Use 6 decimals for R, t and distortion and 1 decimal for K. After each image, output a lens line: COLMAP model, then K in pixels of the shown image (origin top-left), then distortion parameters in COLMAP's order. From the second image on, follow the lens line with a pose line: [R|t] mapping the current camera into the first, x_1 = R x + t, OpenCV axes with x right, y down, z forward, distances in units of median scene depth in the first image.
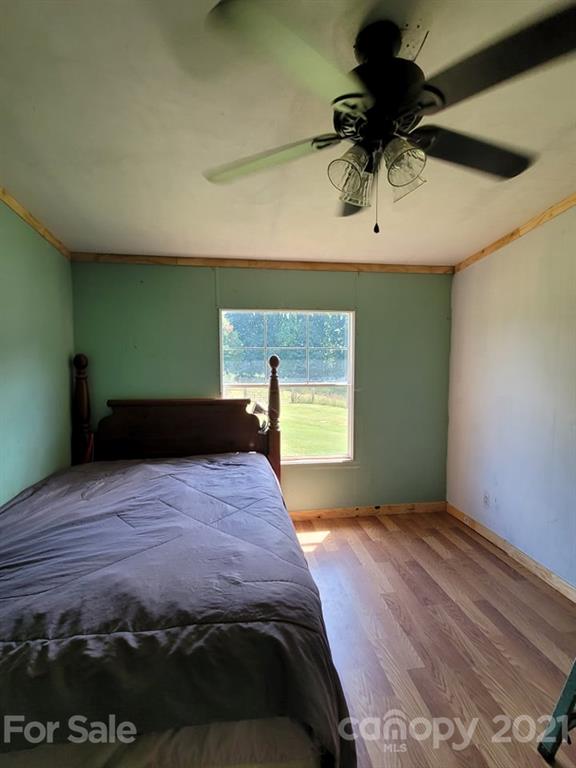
lens RADIAL K [[360.3, 0, 288.0], [0, 360.3, 384.0], [0, 0, 1]] dist [0.000612, -0.000349]
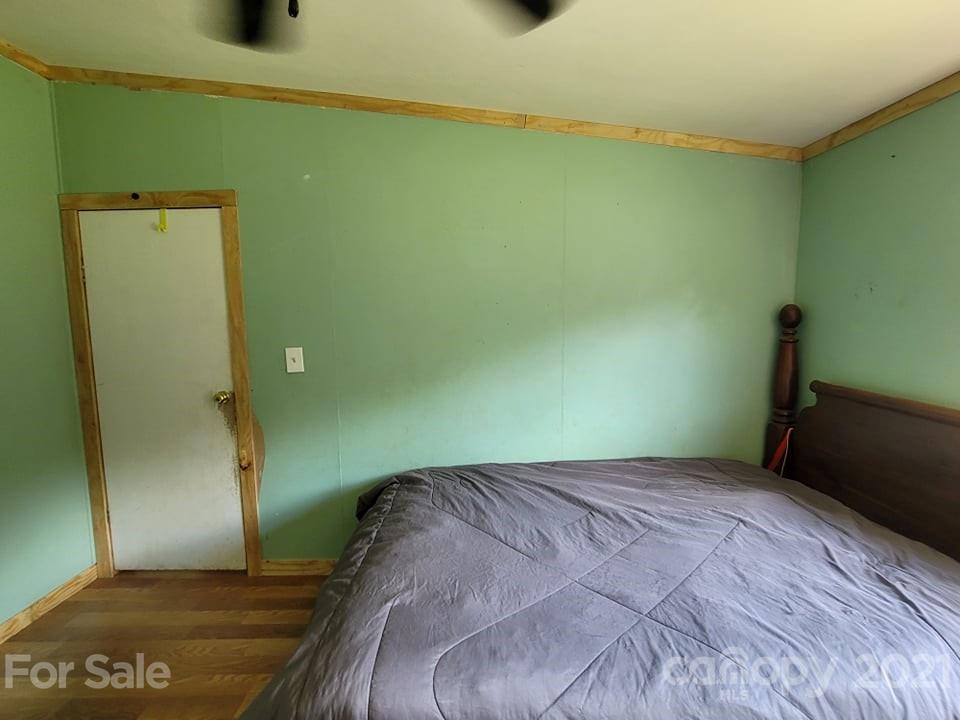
lens RADIAL K [[450.4, 0, 480.0], [0, 450.4, 360.0], [0, 0, 1]] dist [0.000612, -0.000349]
pose [[-0.132100, 0.110201, -0.985091, 0.516254], [-0.061285, 0.990992, 0.119080, -0.073436], [0.989340, 0.076102, -0.124157, 0.878081]]
